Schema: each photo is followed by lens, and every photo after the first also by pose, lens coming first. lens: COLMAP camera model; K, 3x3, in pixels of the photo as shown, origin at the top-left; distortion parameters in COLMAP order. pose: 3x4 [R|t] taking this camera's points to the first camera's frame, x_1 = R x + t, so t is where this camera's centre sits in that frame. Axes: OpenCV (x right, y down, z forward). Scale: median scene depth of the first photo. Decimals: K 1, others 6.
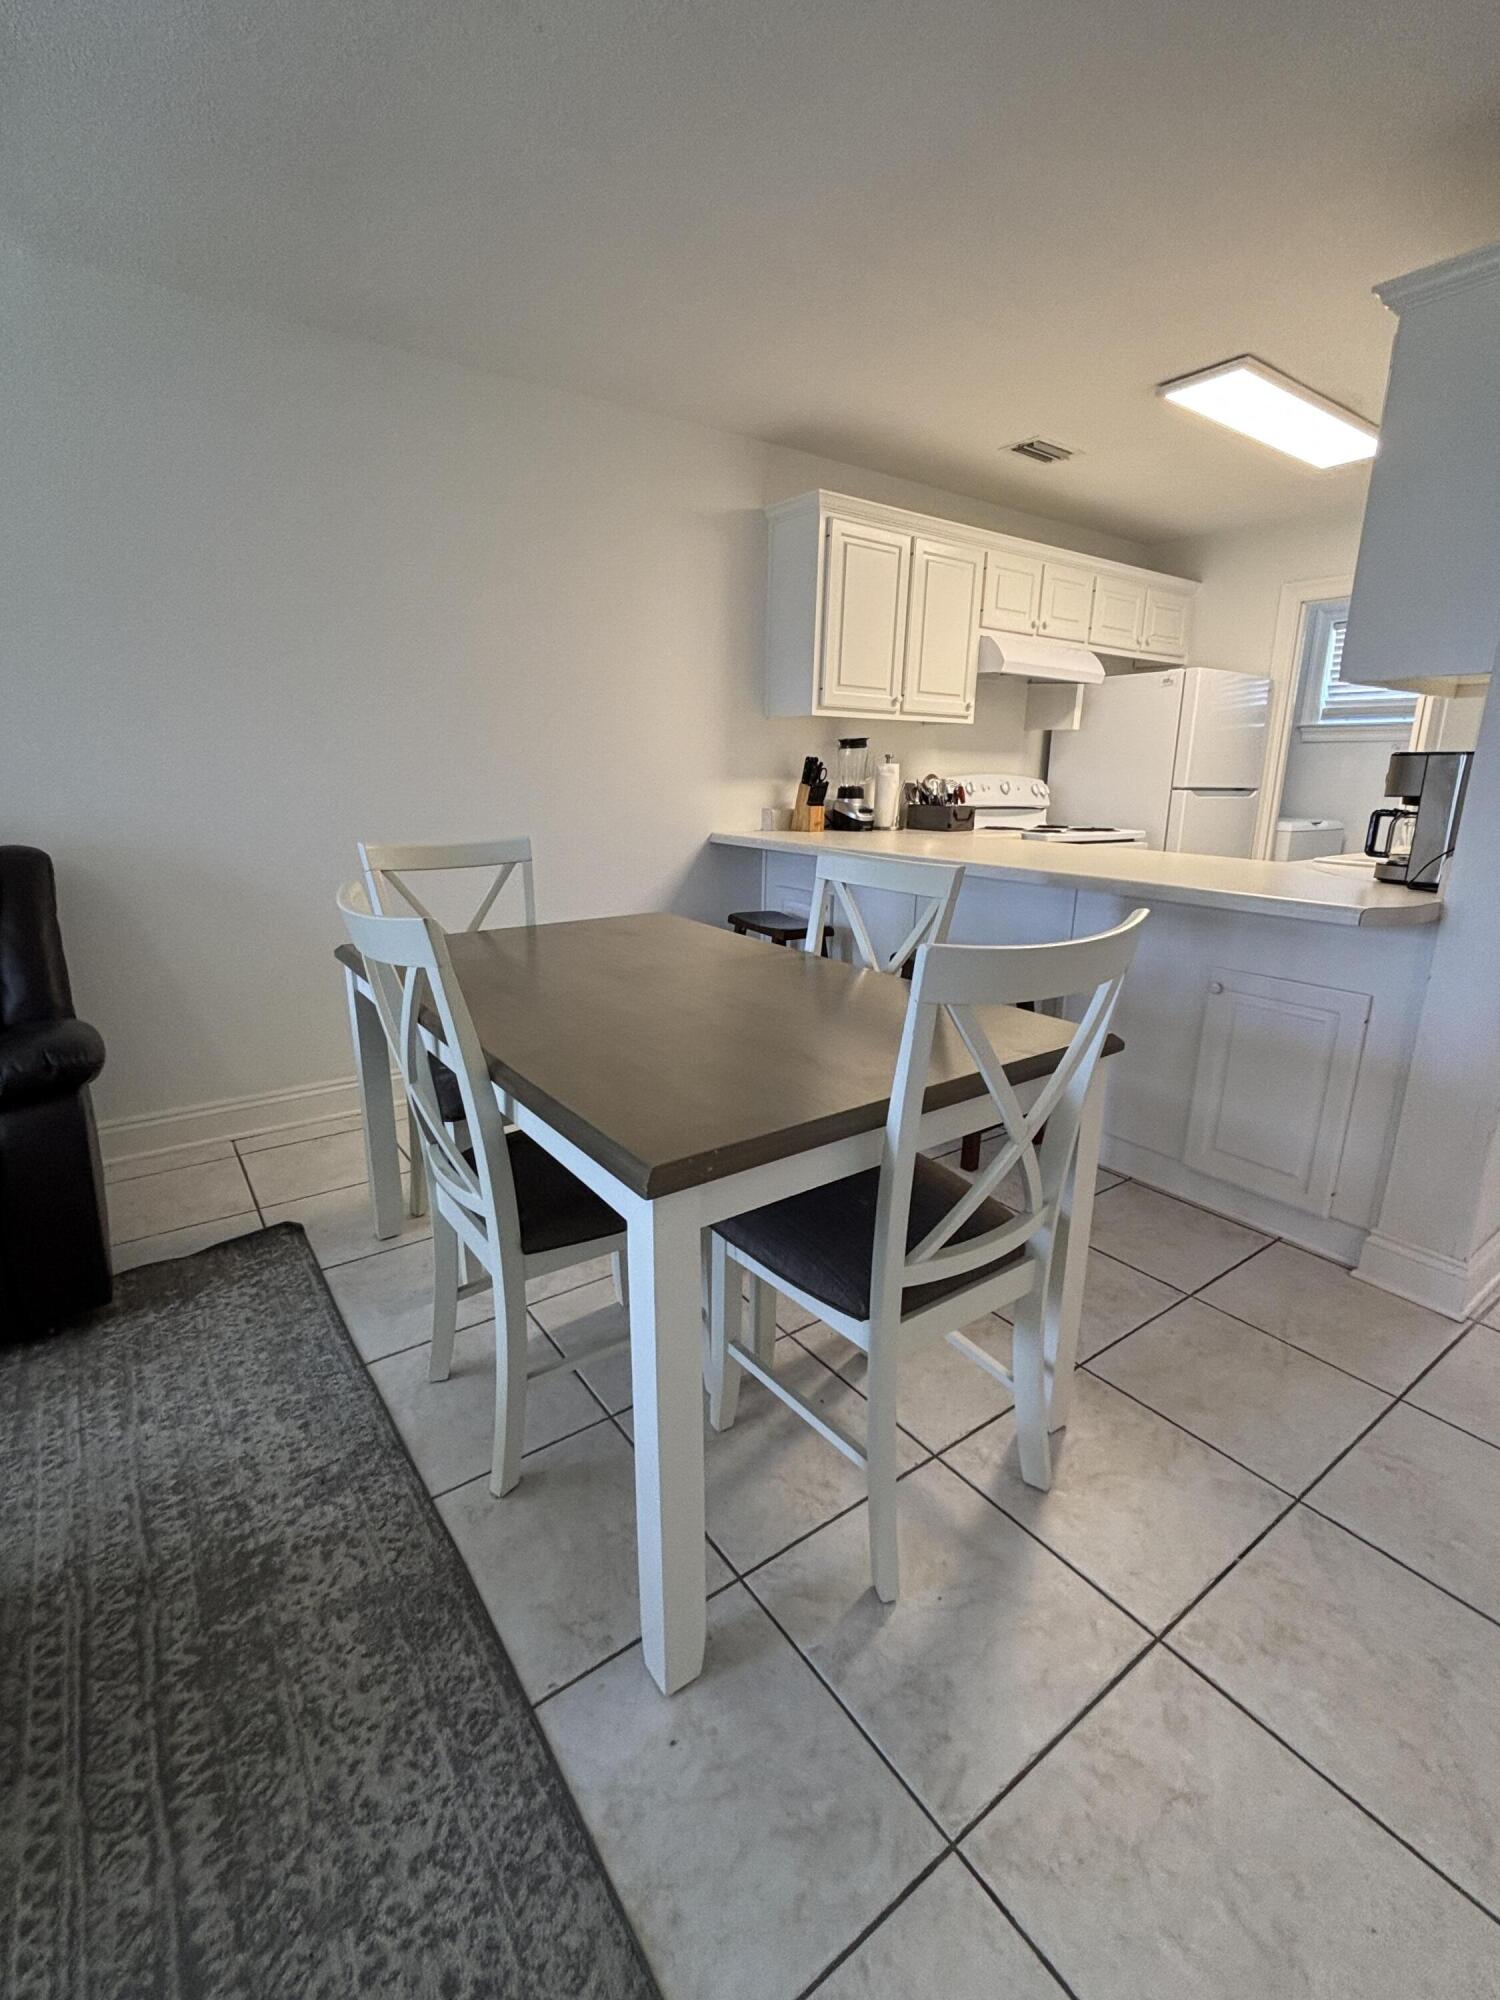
lens RADIAL K [[893.3, 0, 750.0], [0, 893.3, 1000.0], [0, 0, 1]] dist [0.009937, -0.001222]
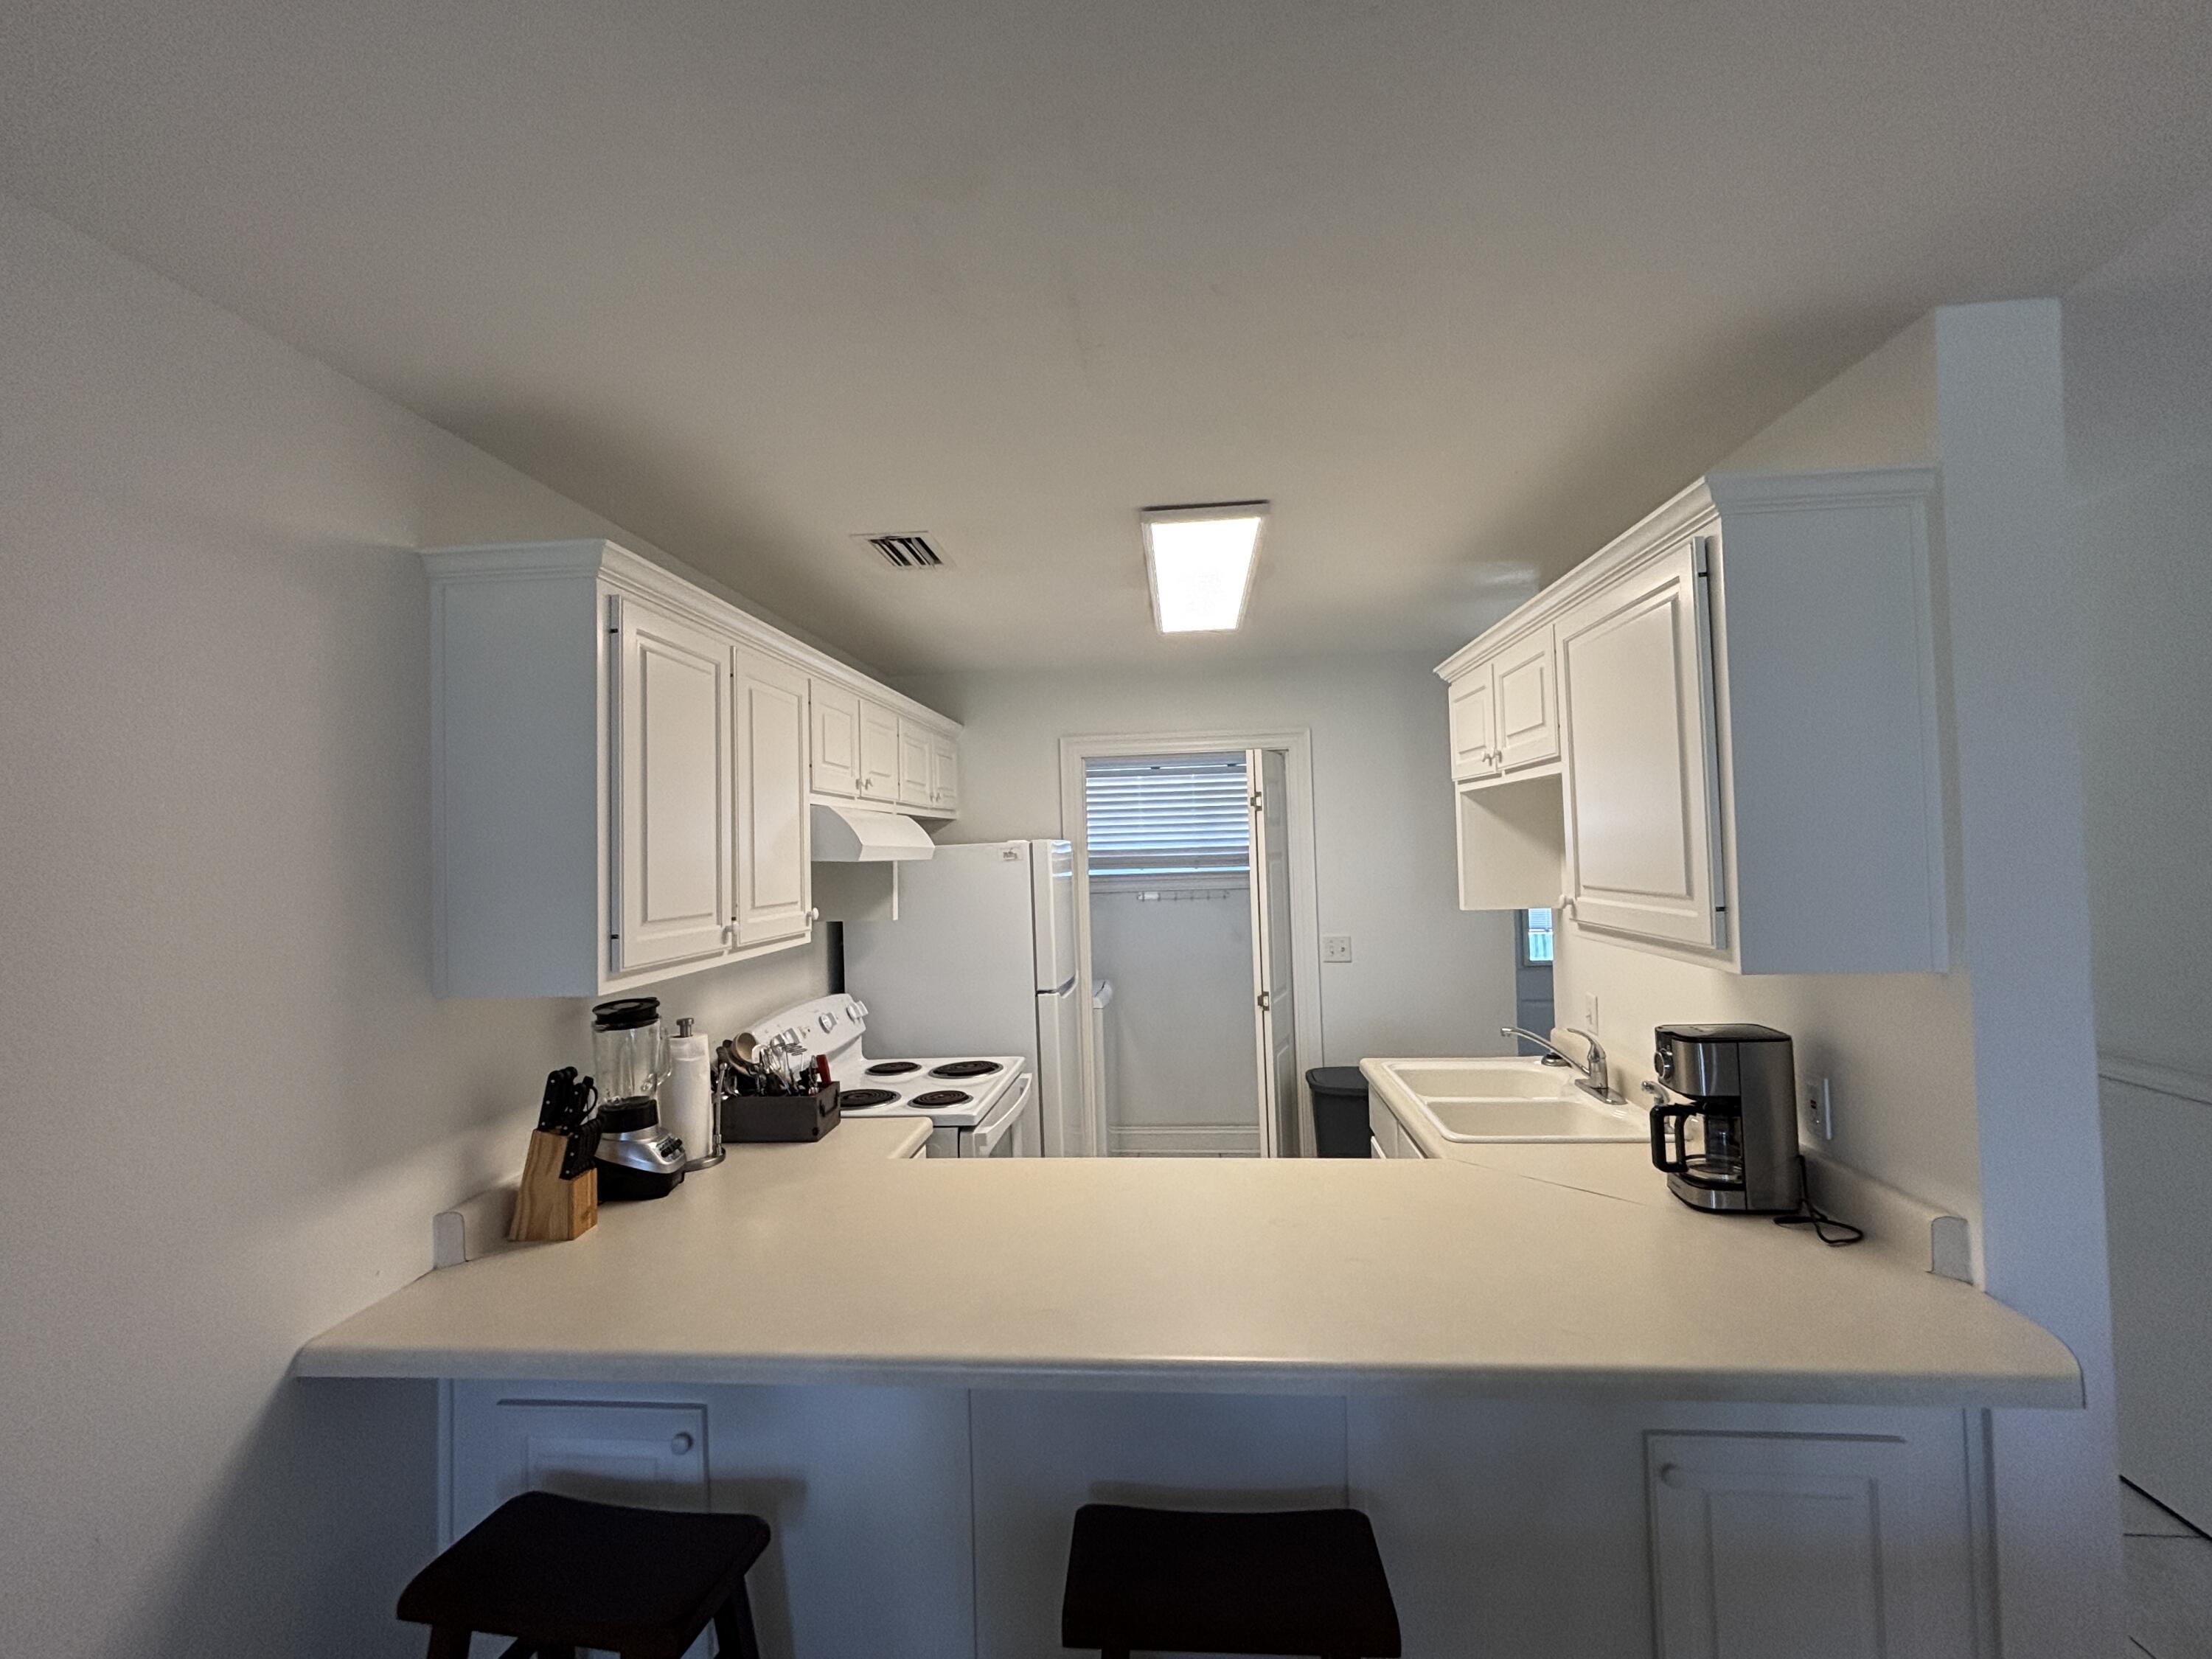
lens RADIAL K [[997.1, 0, 1109.5], [0, 997.1, 833.6], [0, 0, 1]] dist [-0.000860, 0.000821]
pose [[0.656129, -0.023445, 0.754285, -0.134979], [0.227939, 0.958990, -0.168469, -0.258302], [-0.719402, 0.282469, 0.634565, 0.490057]]
